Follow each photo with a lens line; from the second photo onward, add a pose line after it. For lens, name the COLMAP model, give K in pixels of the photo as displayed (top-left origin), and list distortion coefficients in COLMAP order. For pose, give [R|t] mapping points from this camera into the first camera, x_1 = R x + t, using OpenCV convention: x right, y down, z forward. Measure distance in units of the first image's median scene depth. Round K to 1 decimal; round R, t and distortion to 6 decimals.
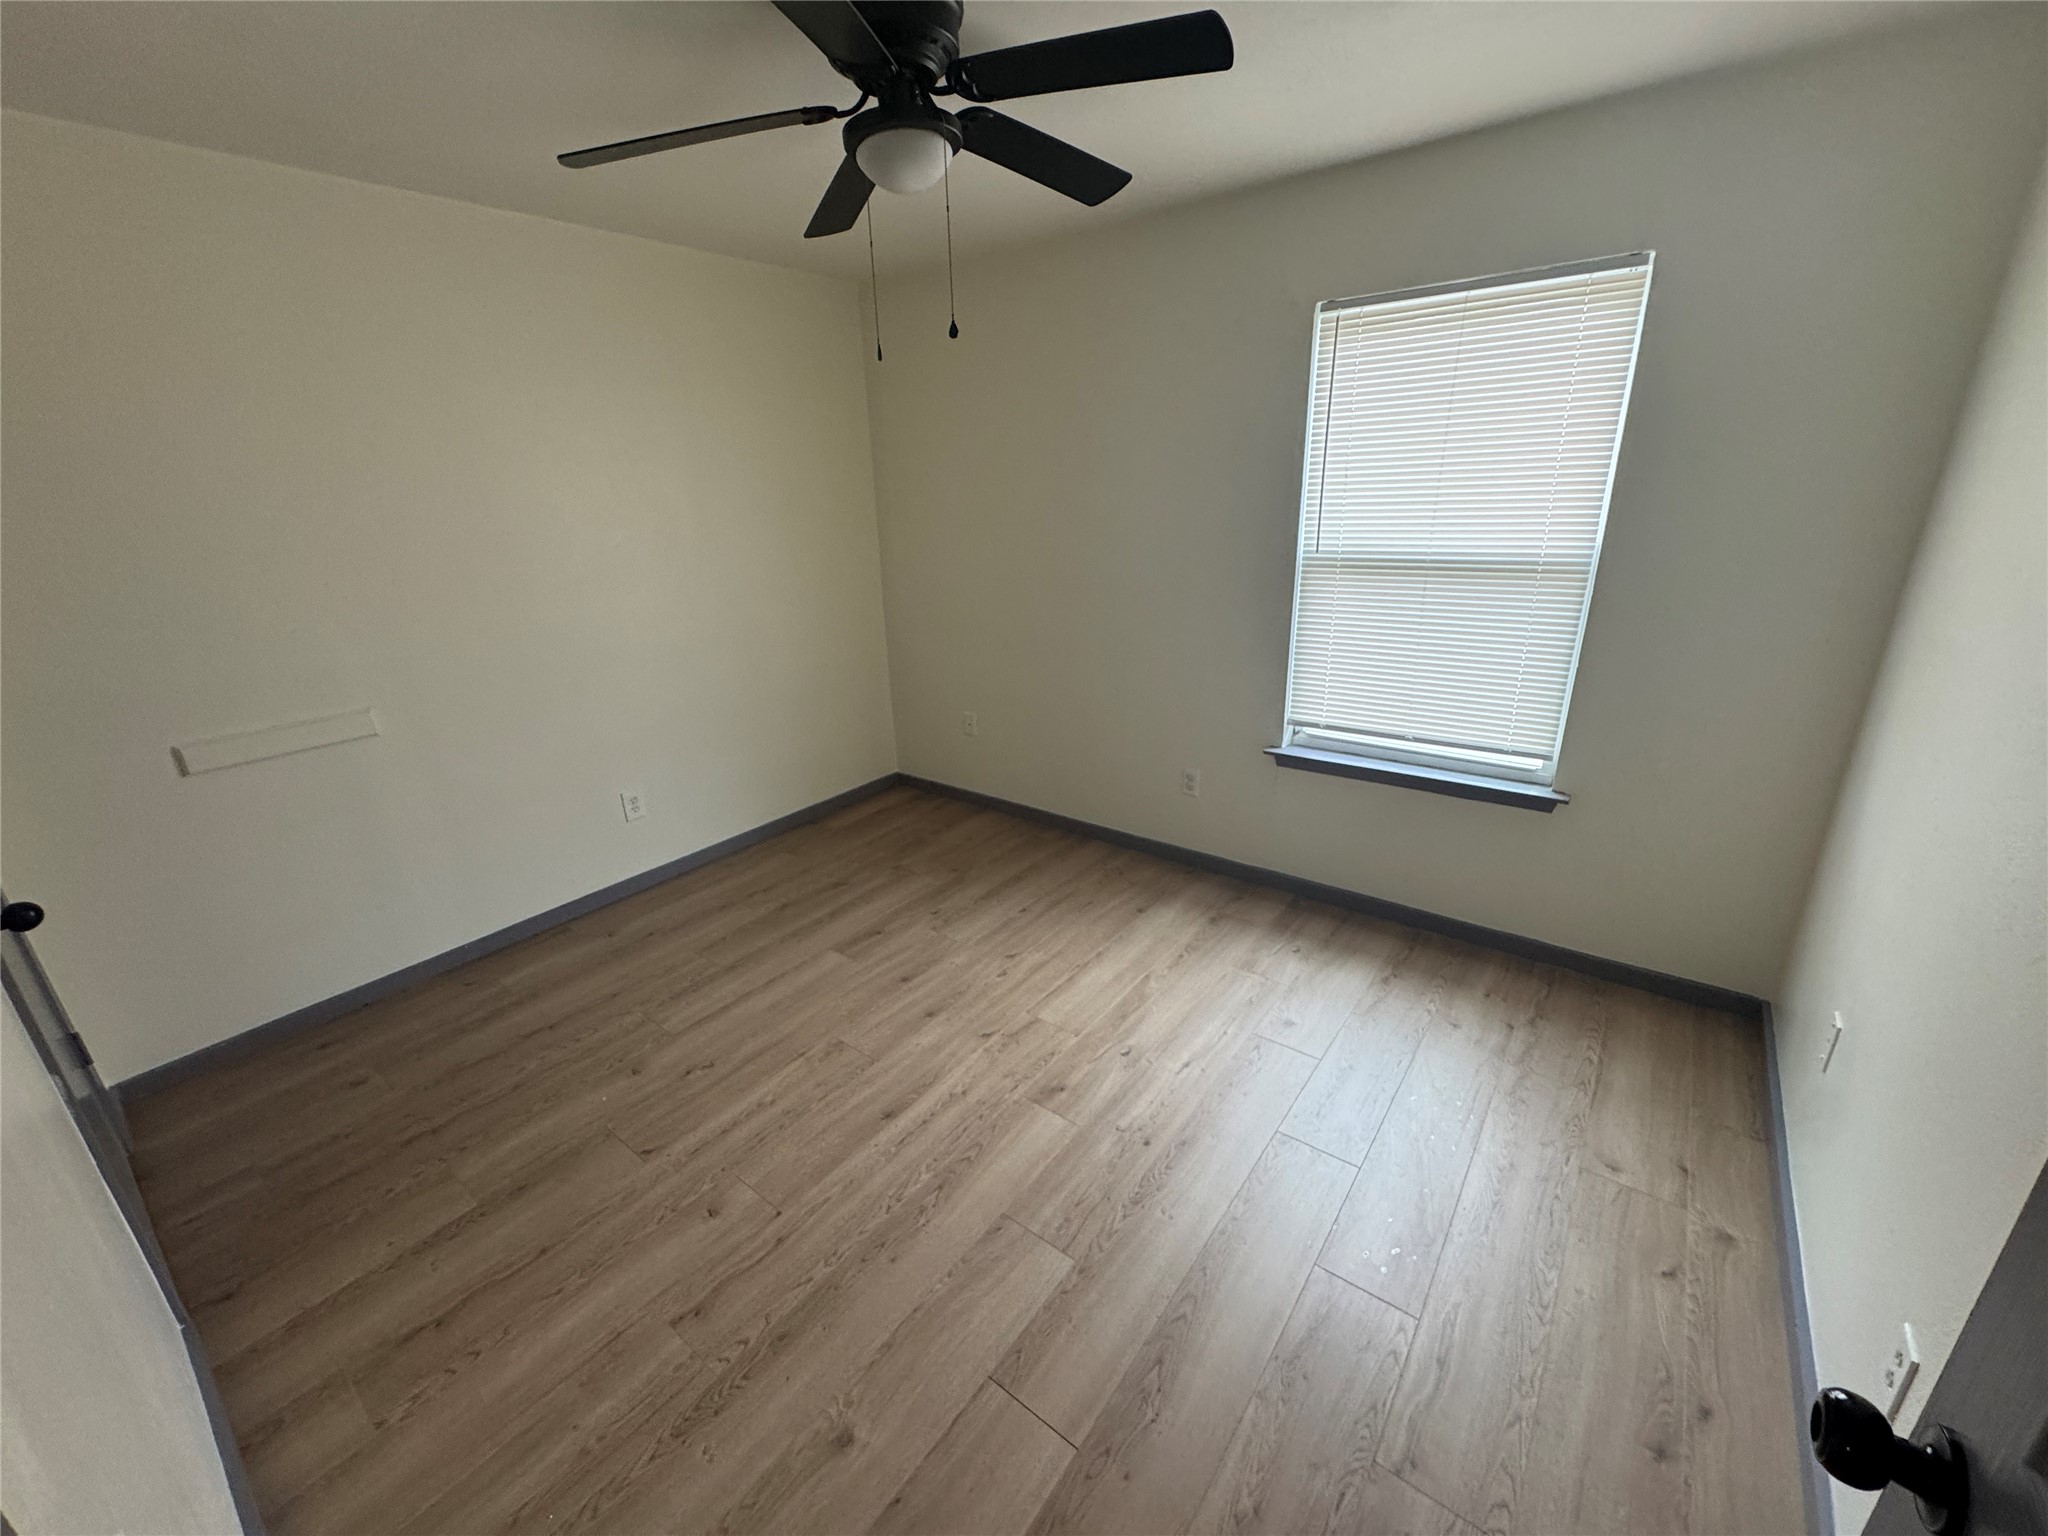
lens RADIAL K [[814.6, 0, 1018.2], [0, 814.6, 777.3], [0, 0, 1]] dist [-0.001708, -0.000183]
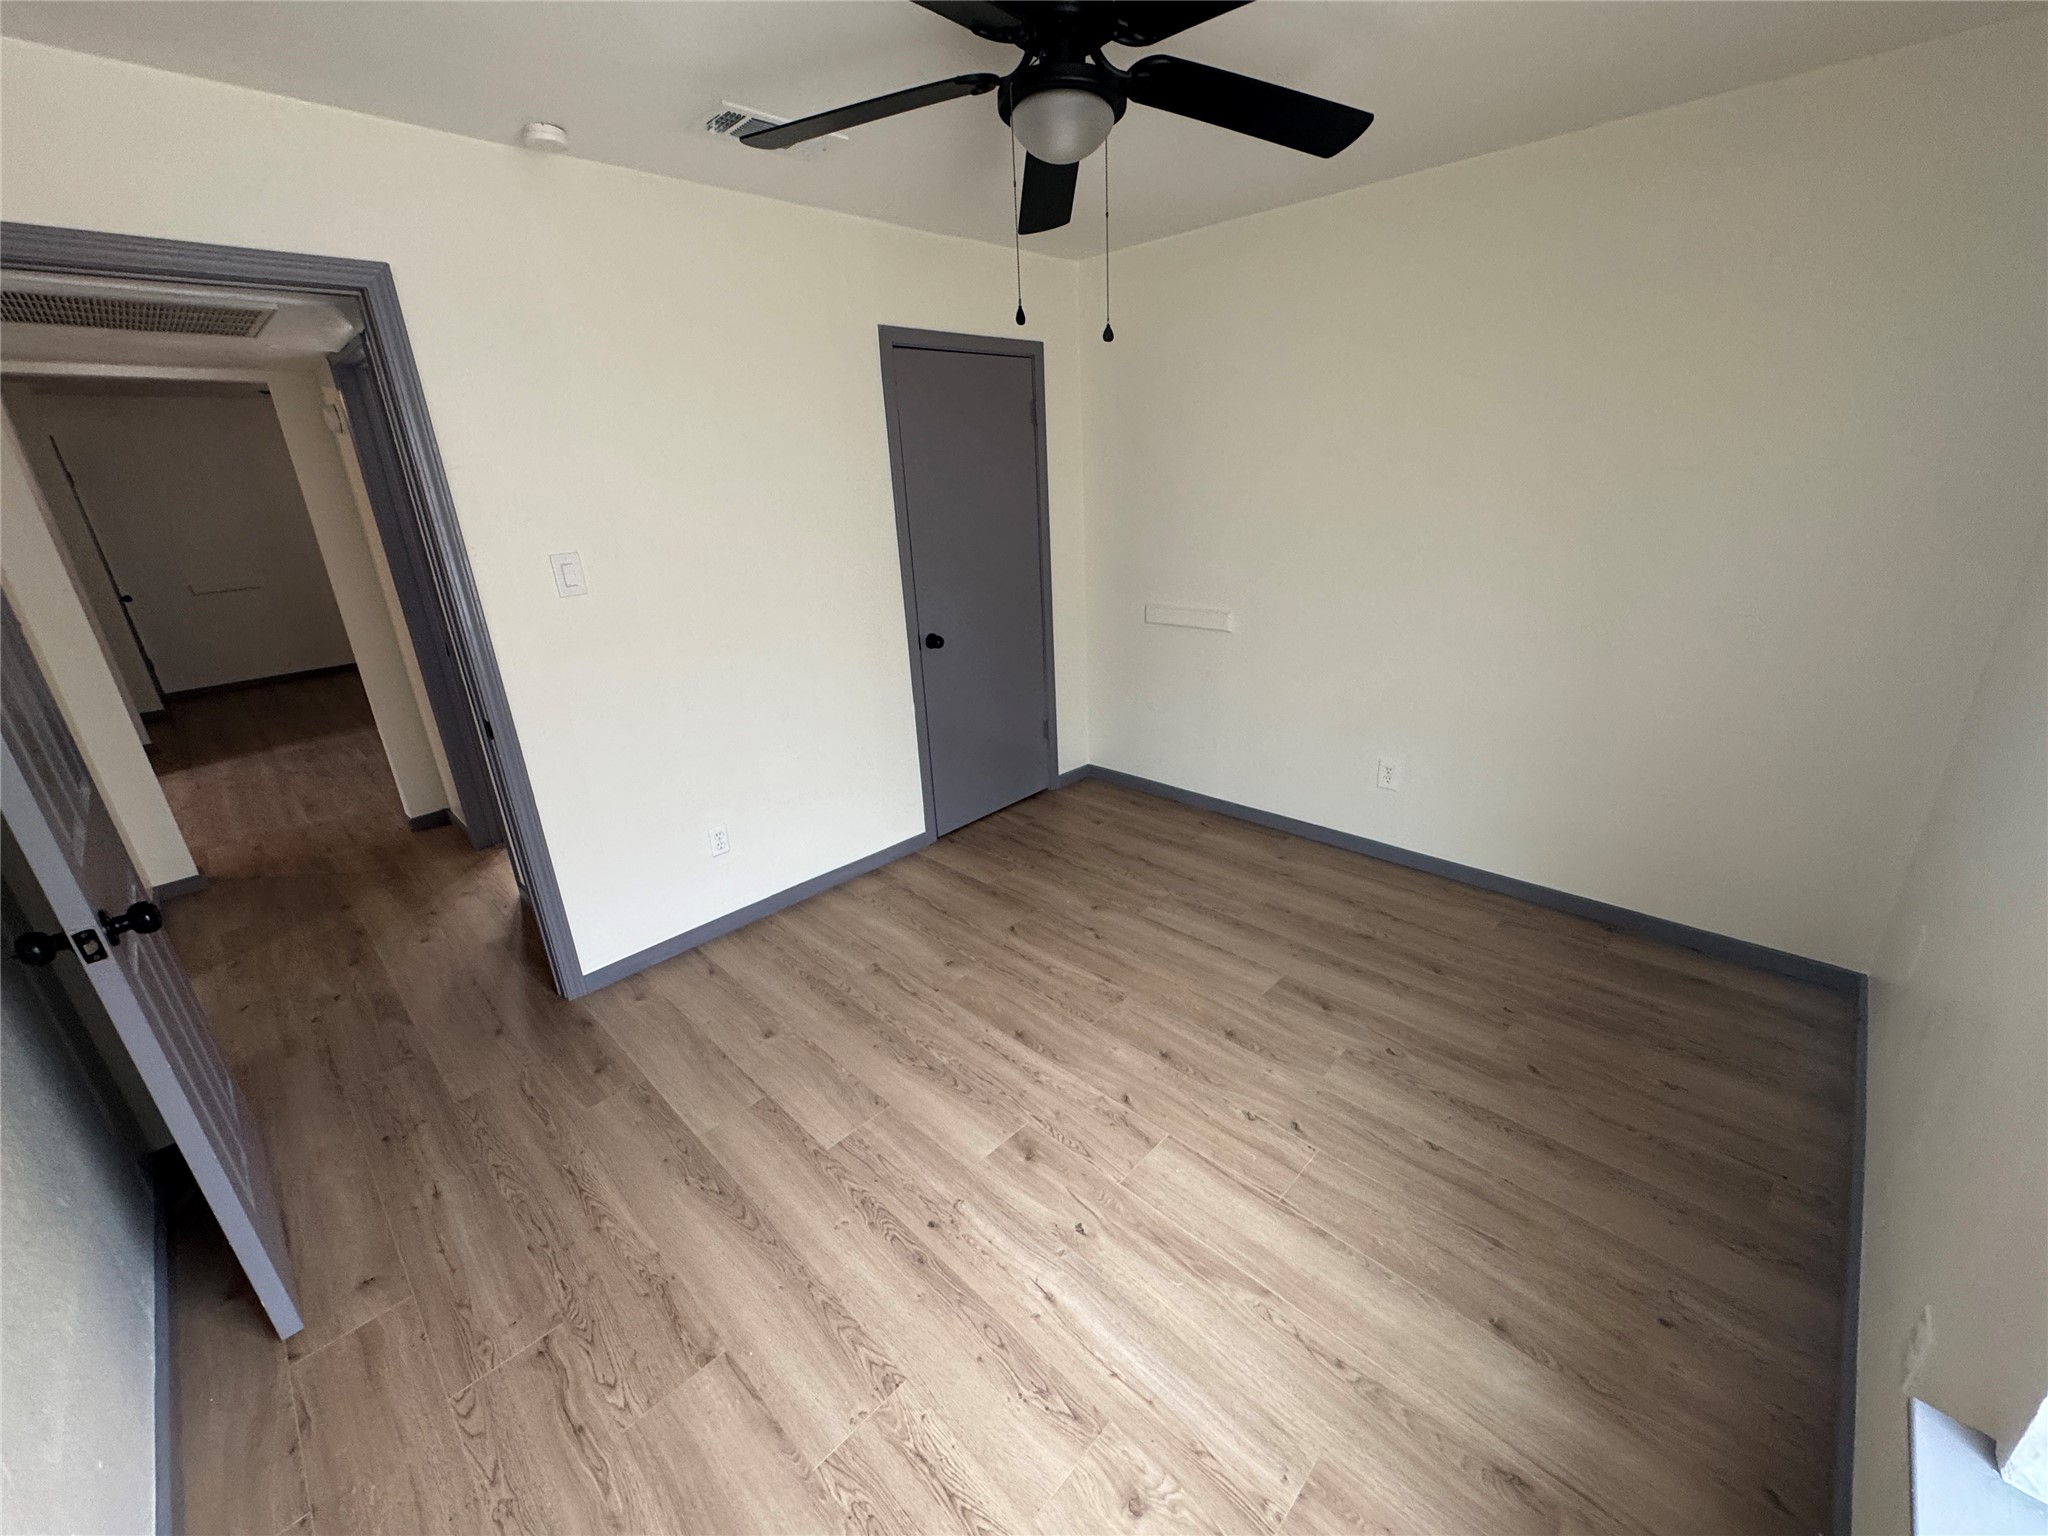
lens RADIAL K [[814.6, 0, 1026.3], [0, 814.6, 773.0], [0, 0, 1]] dist [-0.001708, -0.000183]
pose [[-0.110115, 0.384300, -0.916618, 0.633640], [-0.300518, 0.866188, 0.399258, -0.304166], [0.947398, 0.319424, 0.020109, 0.748419]]
